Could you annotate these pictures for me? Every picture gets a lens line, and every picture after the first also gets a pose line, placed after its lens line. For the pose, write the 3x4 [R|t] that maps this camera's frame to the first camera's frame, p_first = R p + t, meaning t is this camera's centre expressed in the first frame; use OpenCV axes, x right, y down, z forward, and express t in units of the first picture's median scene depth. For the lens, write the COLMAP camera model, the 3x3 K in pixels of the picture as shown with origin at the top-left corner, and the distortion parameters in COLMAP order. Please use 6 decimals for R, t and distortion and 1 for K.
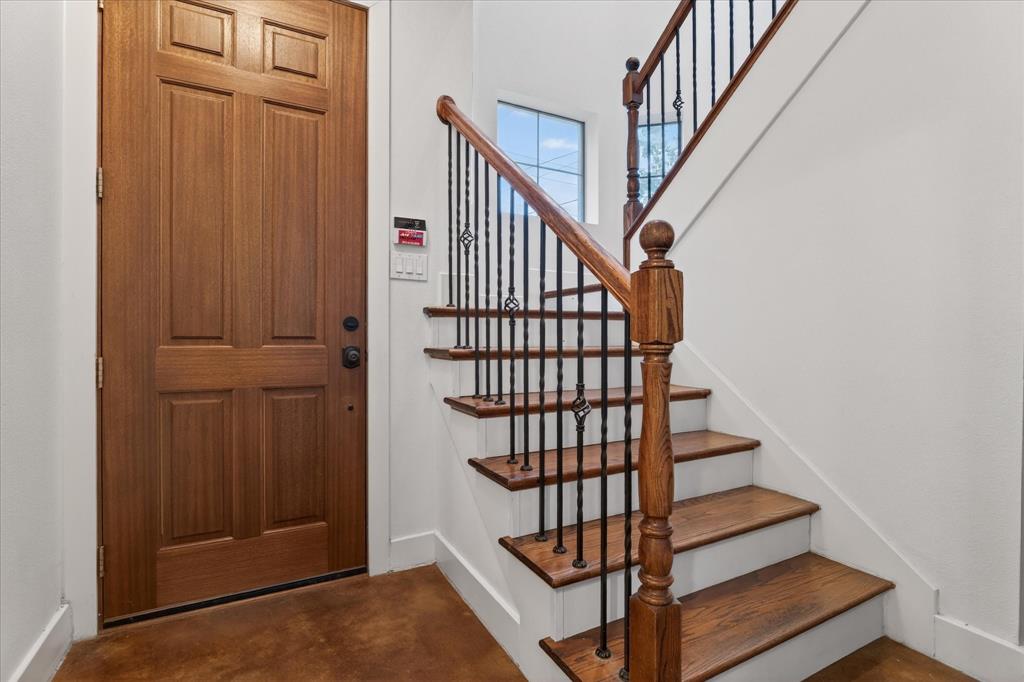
lens RADIAL K [[458.3, 0, 513.4], [0, 458.3, 343.3], [0, 0, 1]] dist [-0.009547, 0.002386]
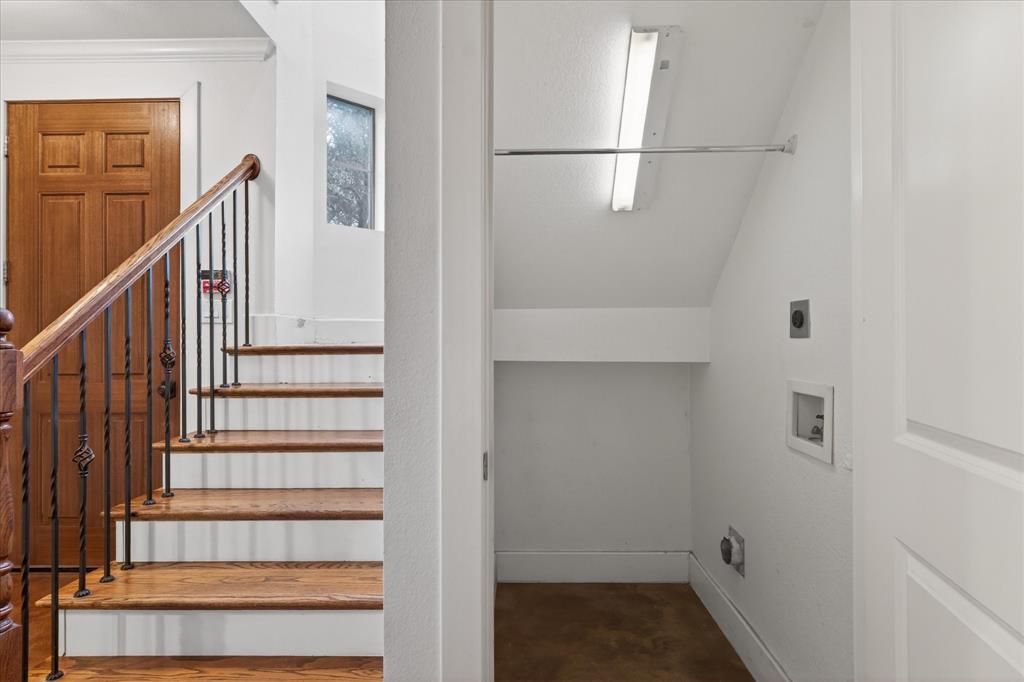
lens RADIAL K [[512.8, 0, 513.0], [0, 512.8, 333.7], [0, 0, 1]] dist [0.006247, 0.001333]
pose [[0.889515, -0.000979, -0.456904, 1.251374], [-0.000233, 0.999997, -0.002595, -0.134130], [0.456905, 0.002415, 0.889512, 0.231774]]
